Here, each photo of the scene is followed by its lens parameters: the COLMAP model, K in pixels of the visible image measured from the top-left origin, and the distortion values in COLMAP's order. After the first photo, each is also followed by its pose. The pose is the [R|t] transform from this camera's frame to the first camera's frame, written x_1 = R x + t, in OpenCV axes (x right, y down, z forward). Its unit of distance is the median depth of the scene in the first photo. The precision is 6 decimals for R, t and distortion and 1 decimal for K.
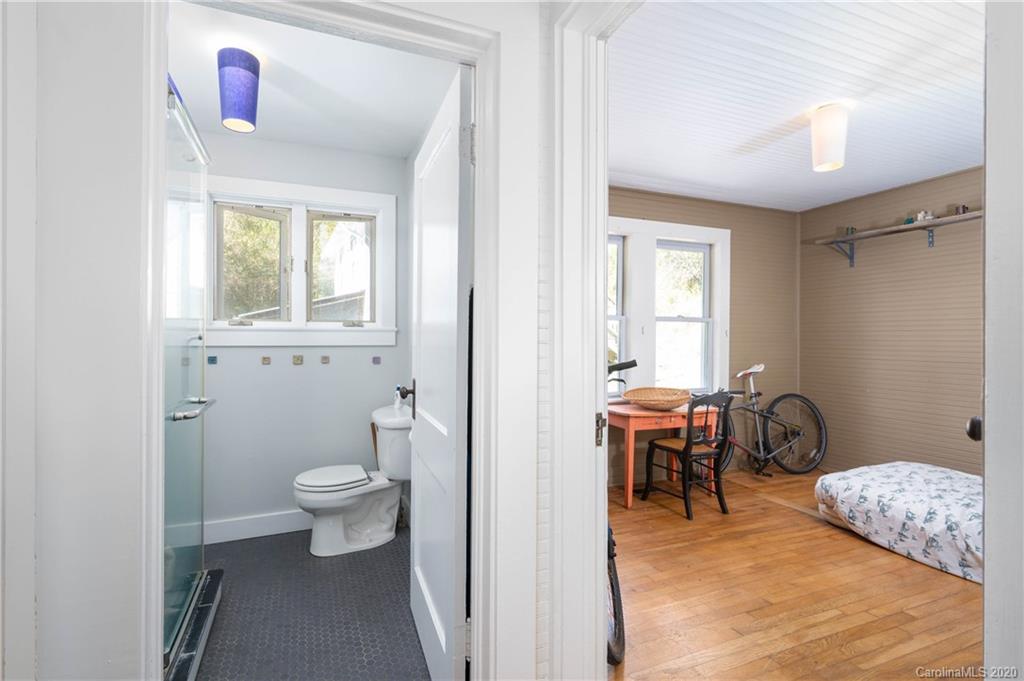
lens RADIAL K [[424.1, 0, 512.0], [0, 424.1, 340.5], [0, 0, 1]] dist [-0.000141, -0.000103]
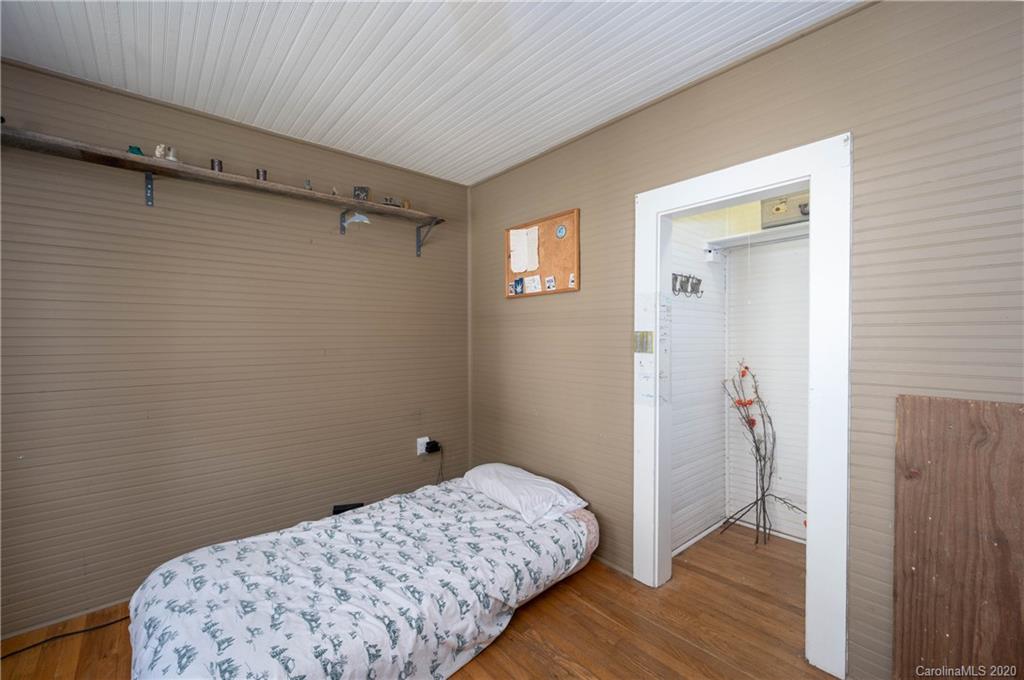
lens RADIAL K [[424.1, 0, 512.0], [0, 424.1, 340.0], [0, 0, 1]] dist [-0.000141, -0.000103]
pose [[-0.314735, -0.012445, 0.949098, 0.306272], [-0.000080, 0.999914, 0.013085, -0.039302], [-0.949179, 0.004042, -0.314709, 0.994395]]
